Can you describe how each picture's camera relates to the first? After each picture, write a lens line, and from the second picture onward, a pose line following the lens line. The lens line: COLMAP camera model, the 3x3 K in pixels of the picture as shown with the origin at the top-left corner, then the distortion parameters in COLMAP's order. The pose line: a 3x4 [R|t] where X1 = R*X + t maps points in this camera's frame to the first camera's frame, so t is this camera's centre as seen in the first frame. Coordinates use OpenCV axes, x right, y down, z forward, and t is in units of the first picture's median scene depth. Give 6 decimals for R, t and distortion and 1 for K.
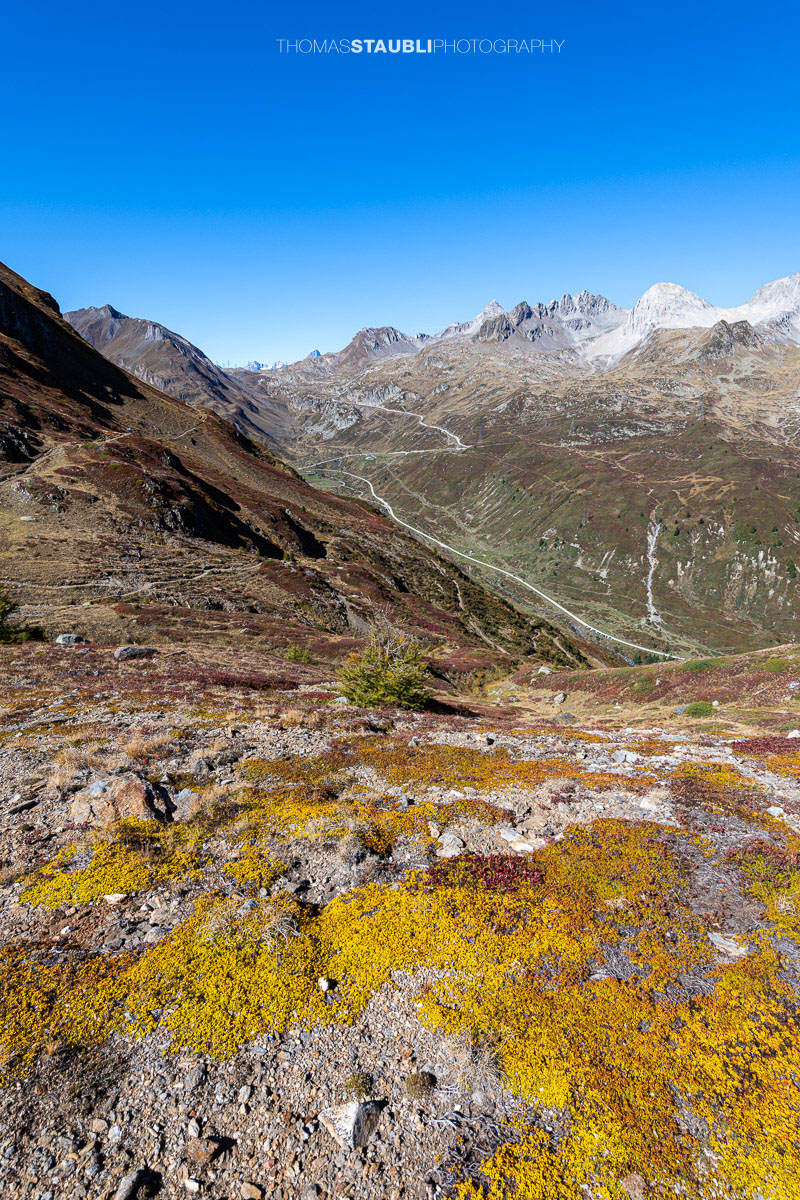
lens RADIAL K [[603.2, 0, 400.0], [0, 603.2, 600.0], [0, 0, 1]] dist [0.020647, -0.009060]
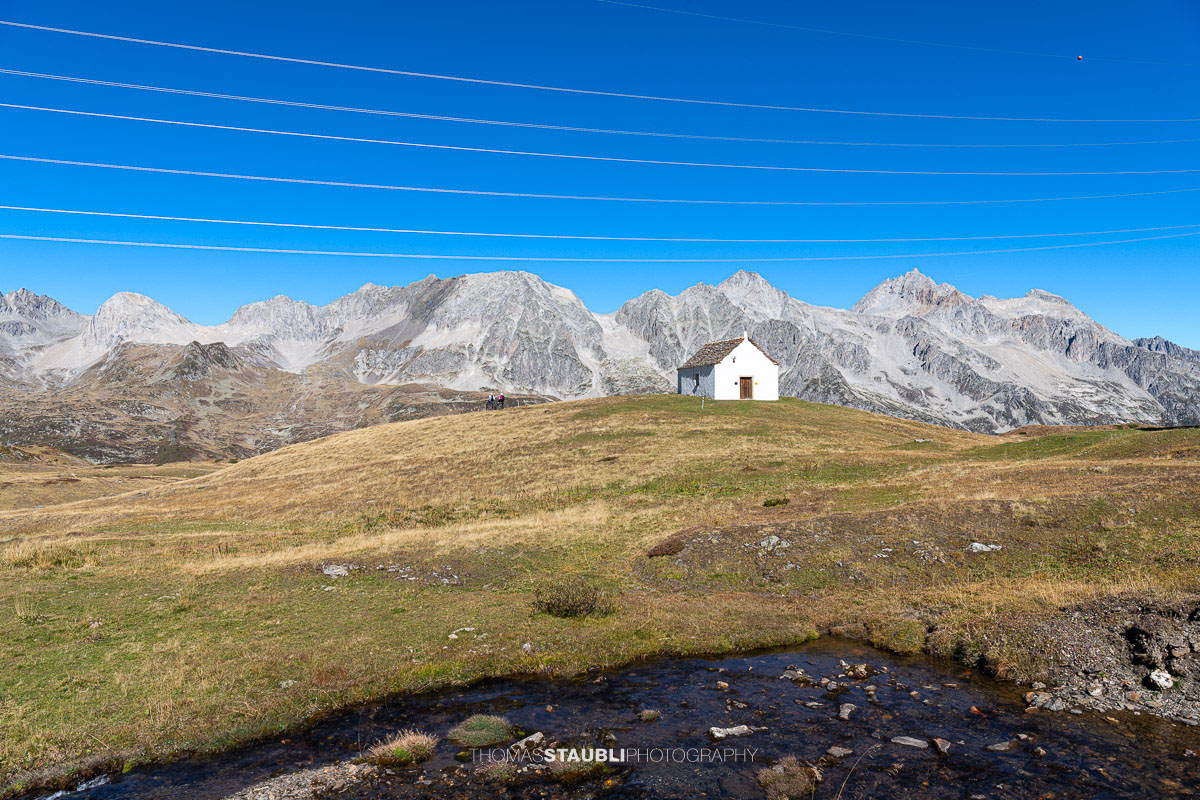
lens RADIAL K [[841.4, 0, 597.5], [0, 841.4, 404.5], [0, 0, 1]] dist [-0.002833, -0.000839]
pose [[0.651707, 0.002324, 0.758468, -0.058202], [0.246840, 0.944907, -0.214991, 0.079261], [-0.717181, 0.327331, 0.615228, -0.266851]]
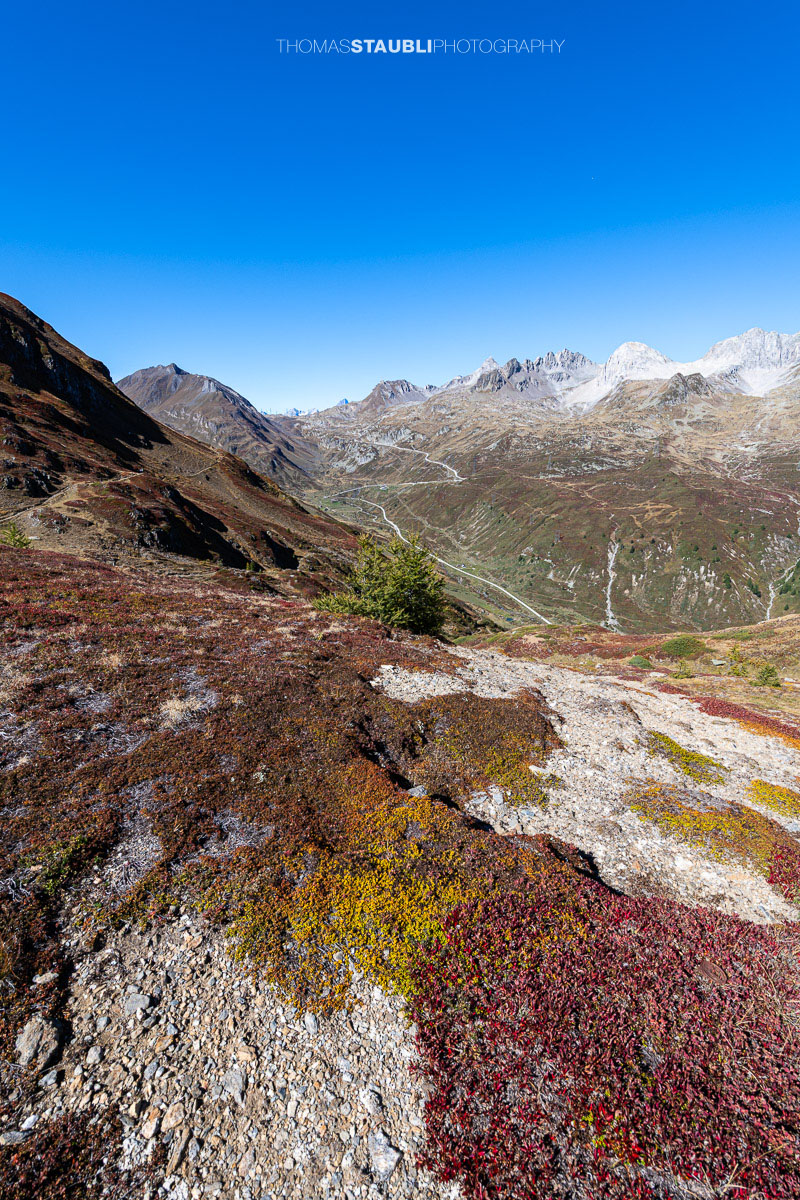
lens RADIAL K [[502.8, 0, 401.2], [0, 502.8, 603.6], [0, 0, 1]] dist [0.015529, -0.004735]
pose [[0.999649, 0.005491, -0.025935, 0.017061], [-0.005616, 0.999973, -0.004742, 0.001152], [0.025908, 0.004886, 0.999652, -0.009337]]
